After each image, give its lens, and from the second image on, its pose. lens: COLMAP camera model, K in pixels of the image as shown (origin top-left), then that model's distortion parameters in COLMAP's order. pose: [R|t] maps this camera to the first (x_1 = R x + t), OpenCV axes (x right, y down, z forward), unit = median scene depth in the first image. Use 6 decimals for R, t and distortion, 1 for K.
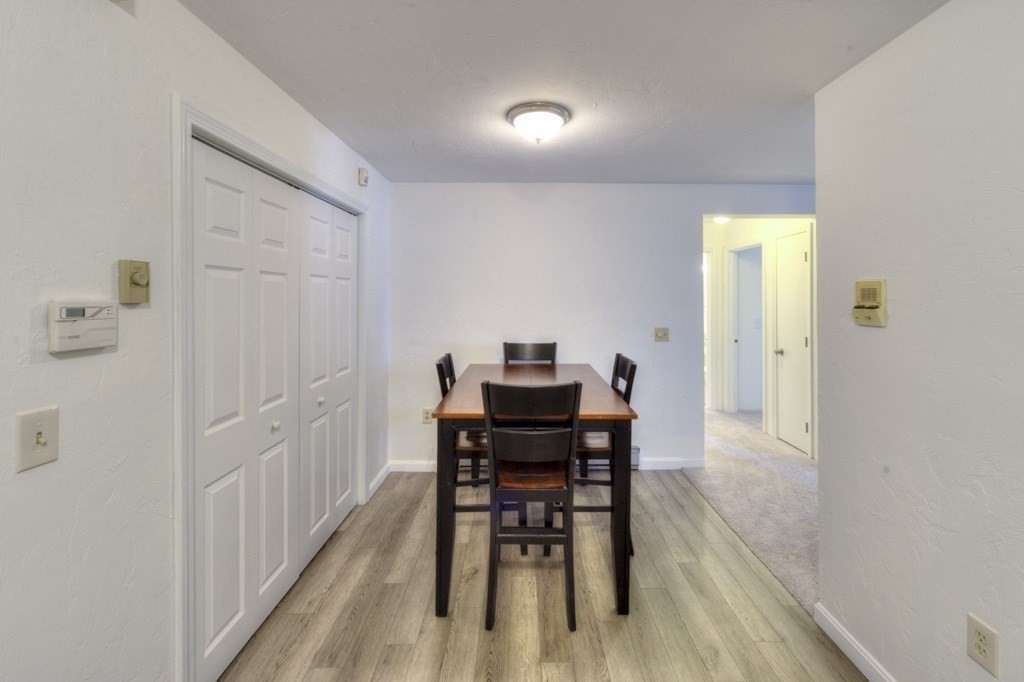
lens RADIAL K [[427.2, 0, 536.5], [0, 427.2, 298.2], [0, 0, 1]] dist [0.000642, -0.000410]
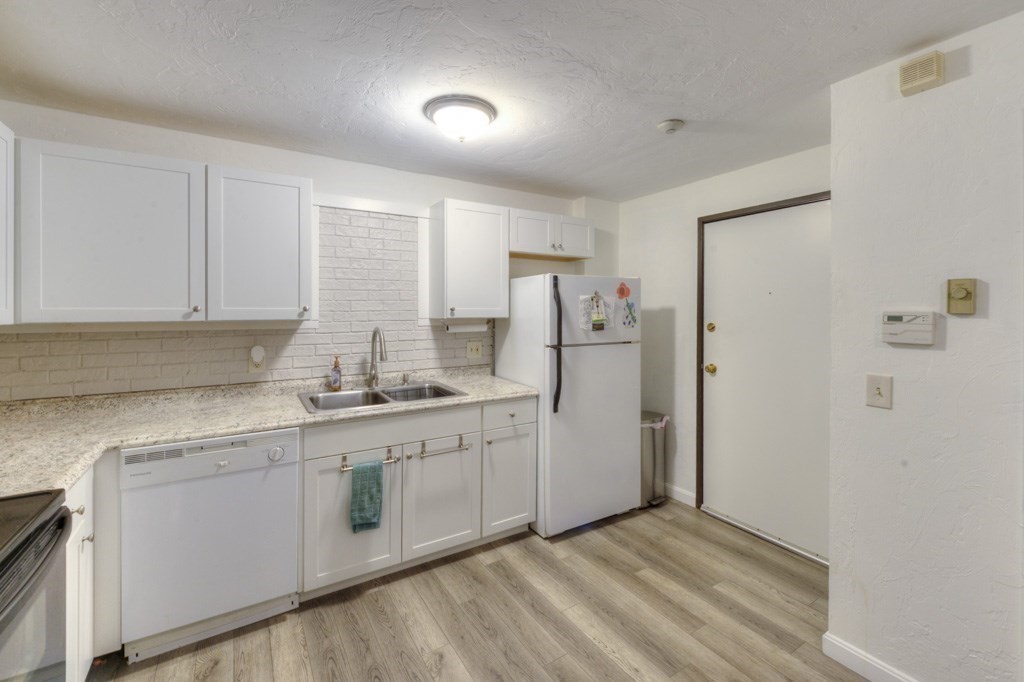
lens RADIAL K [[424.6, 0, 499.2], [0, 424.6, 308.9], [0, 0, 1]] dist [-0.000118, -0.000430]
pose [[-0.880357, -0.003327, -0.474300, 0.516045], [-0.001889, 0.999992, -0.003509, 0.003817], [0.474308, -0.002193, -0.880356, 0.930207]]
